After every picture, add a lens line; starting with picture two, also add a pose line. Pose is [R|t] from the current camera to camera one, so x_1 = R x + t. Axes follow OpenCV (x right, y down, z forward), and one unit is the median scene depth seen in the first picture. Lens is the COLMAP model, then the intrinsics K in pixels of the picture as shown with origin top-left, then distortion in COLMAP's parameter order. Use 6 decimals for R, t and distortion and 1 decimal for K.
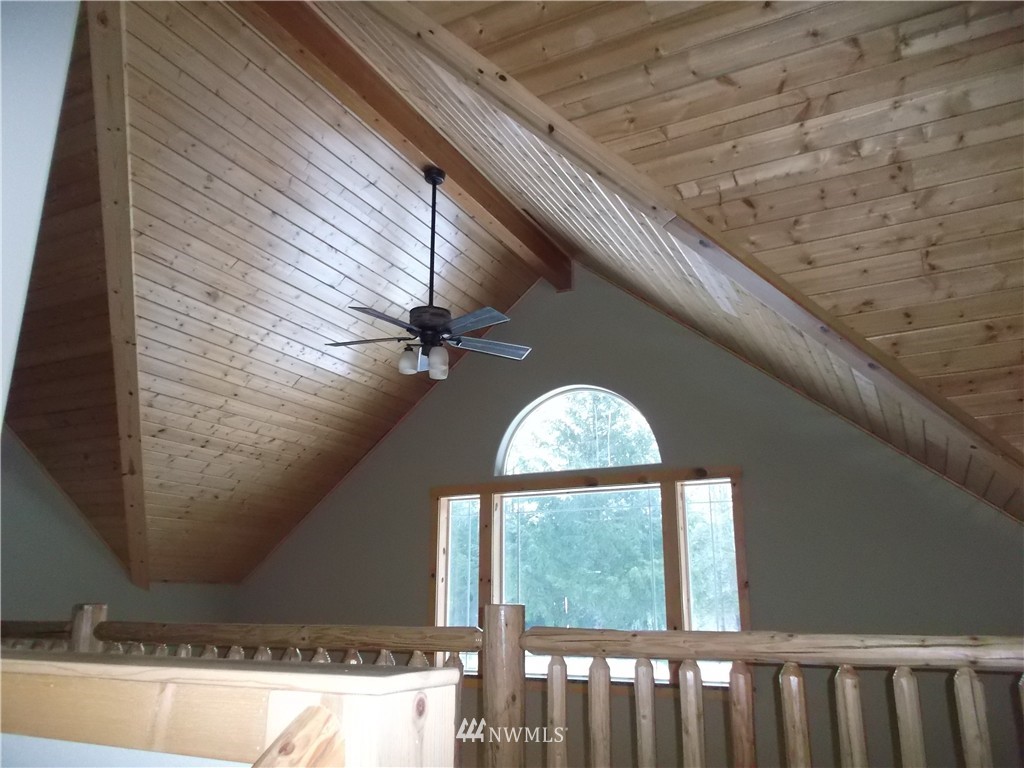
lens RADIAL K [[786.7, 0, 495.6], [0, 786.7, 382.7], [0, 0, 1]] dist [0.006149, 0.002519]
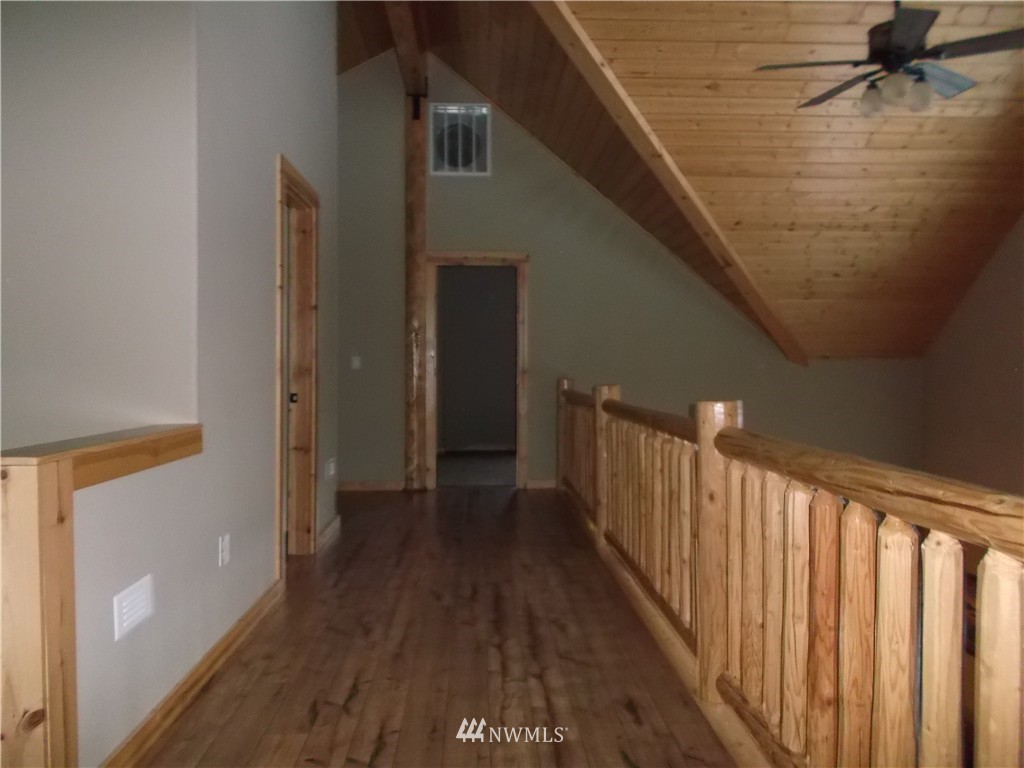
lens RADIAL K [[786.7, 0, 495.6], [0, 786.7, 382.7], [0, 0, 1]] dist [0.006149, 0.002519]
pose [[0.496495, 0.016034, -0.867892, 0.301656], [0.232565, 0.960820, 0.150794, 0.028273], [0.836305, -0.276710, 0.473313, 0.149156]]
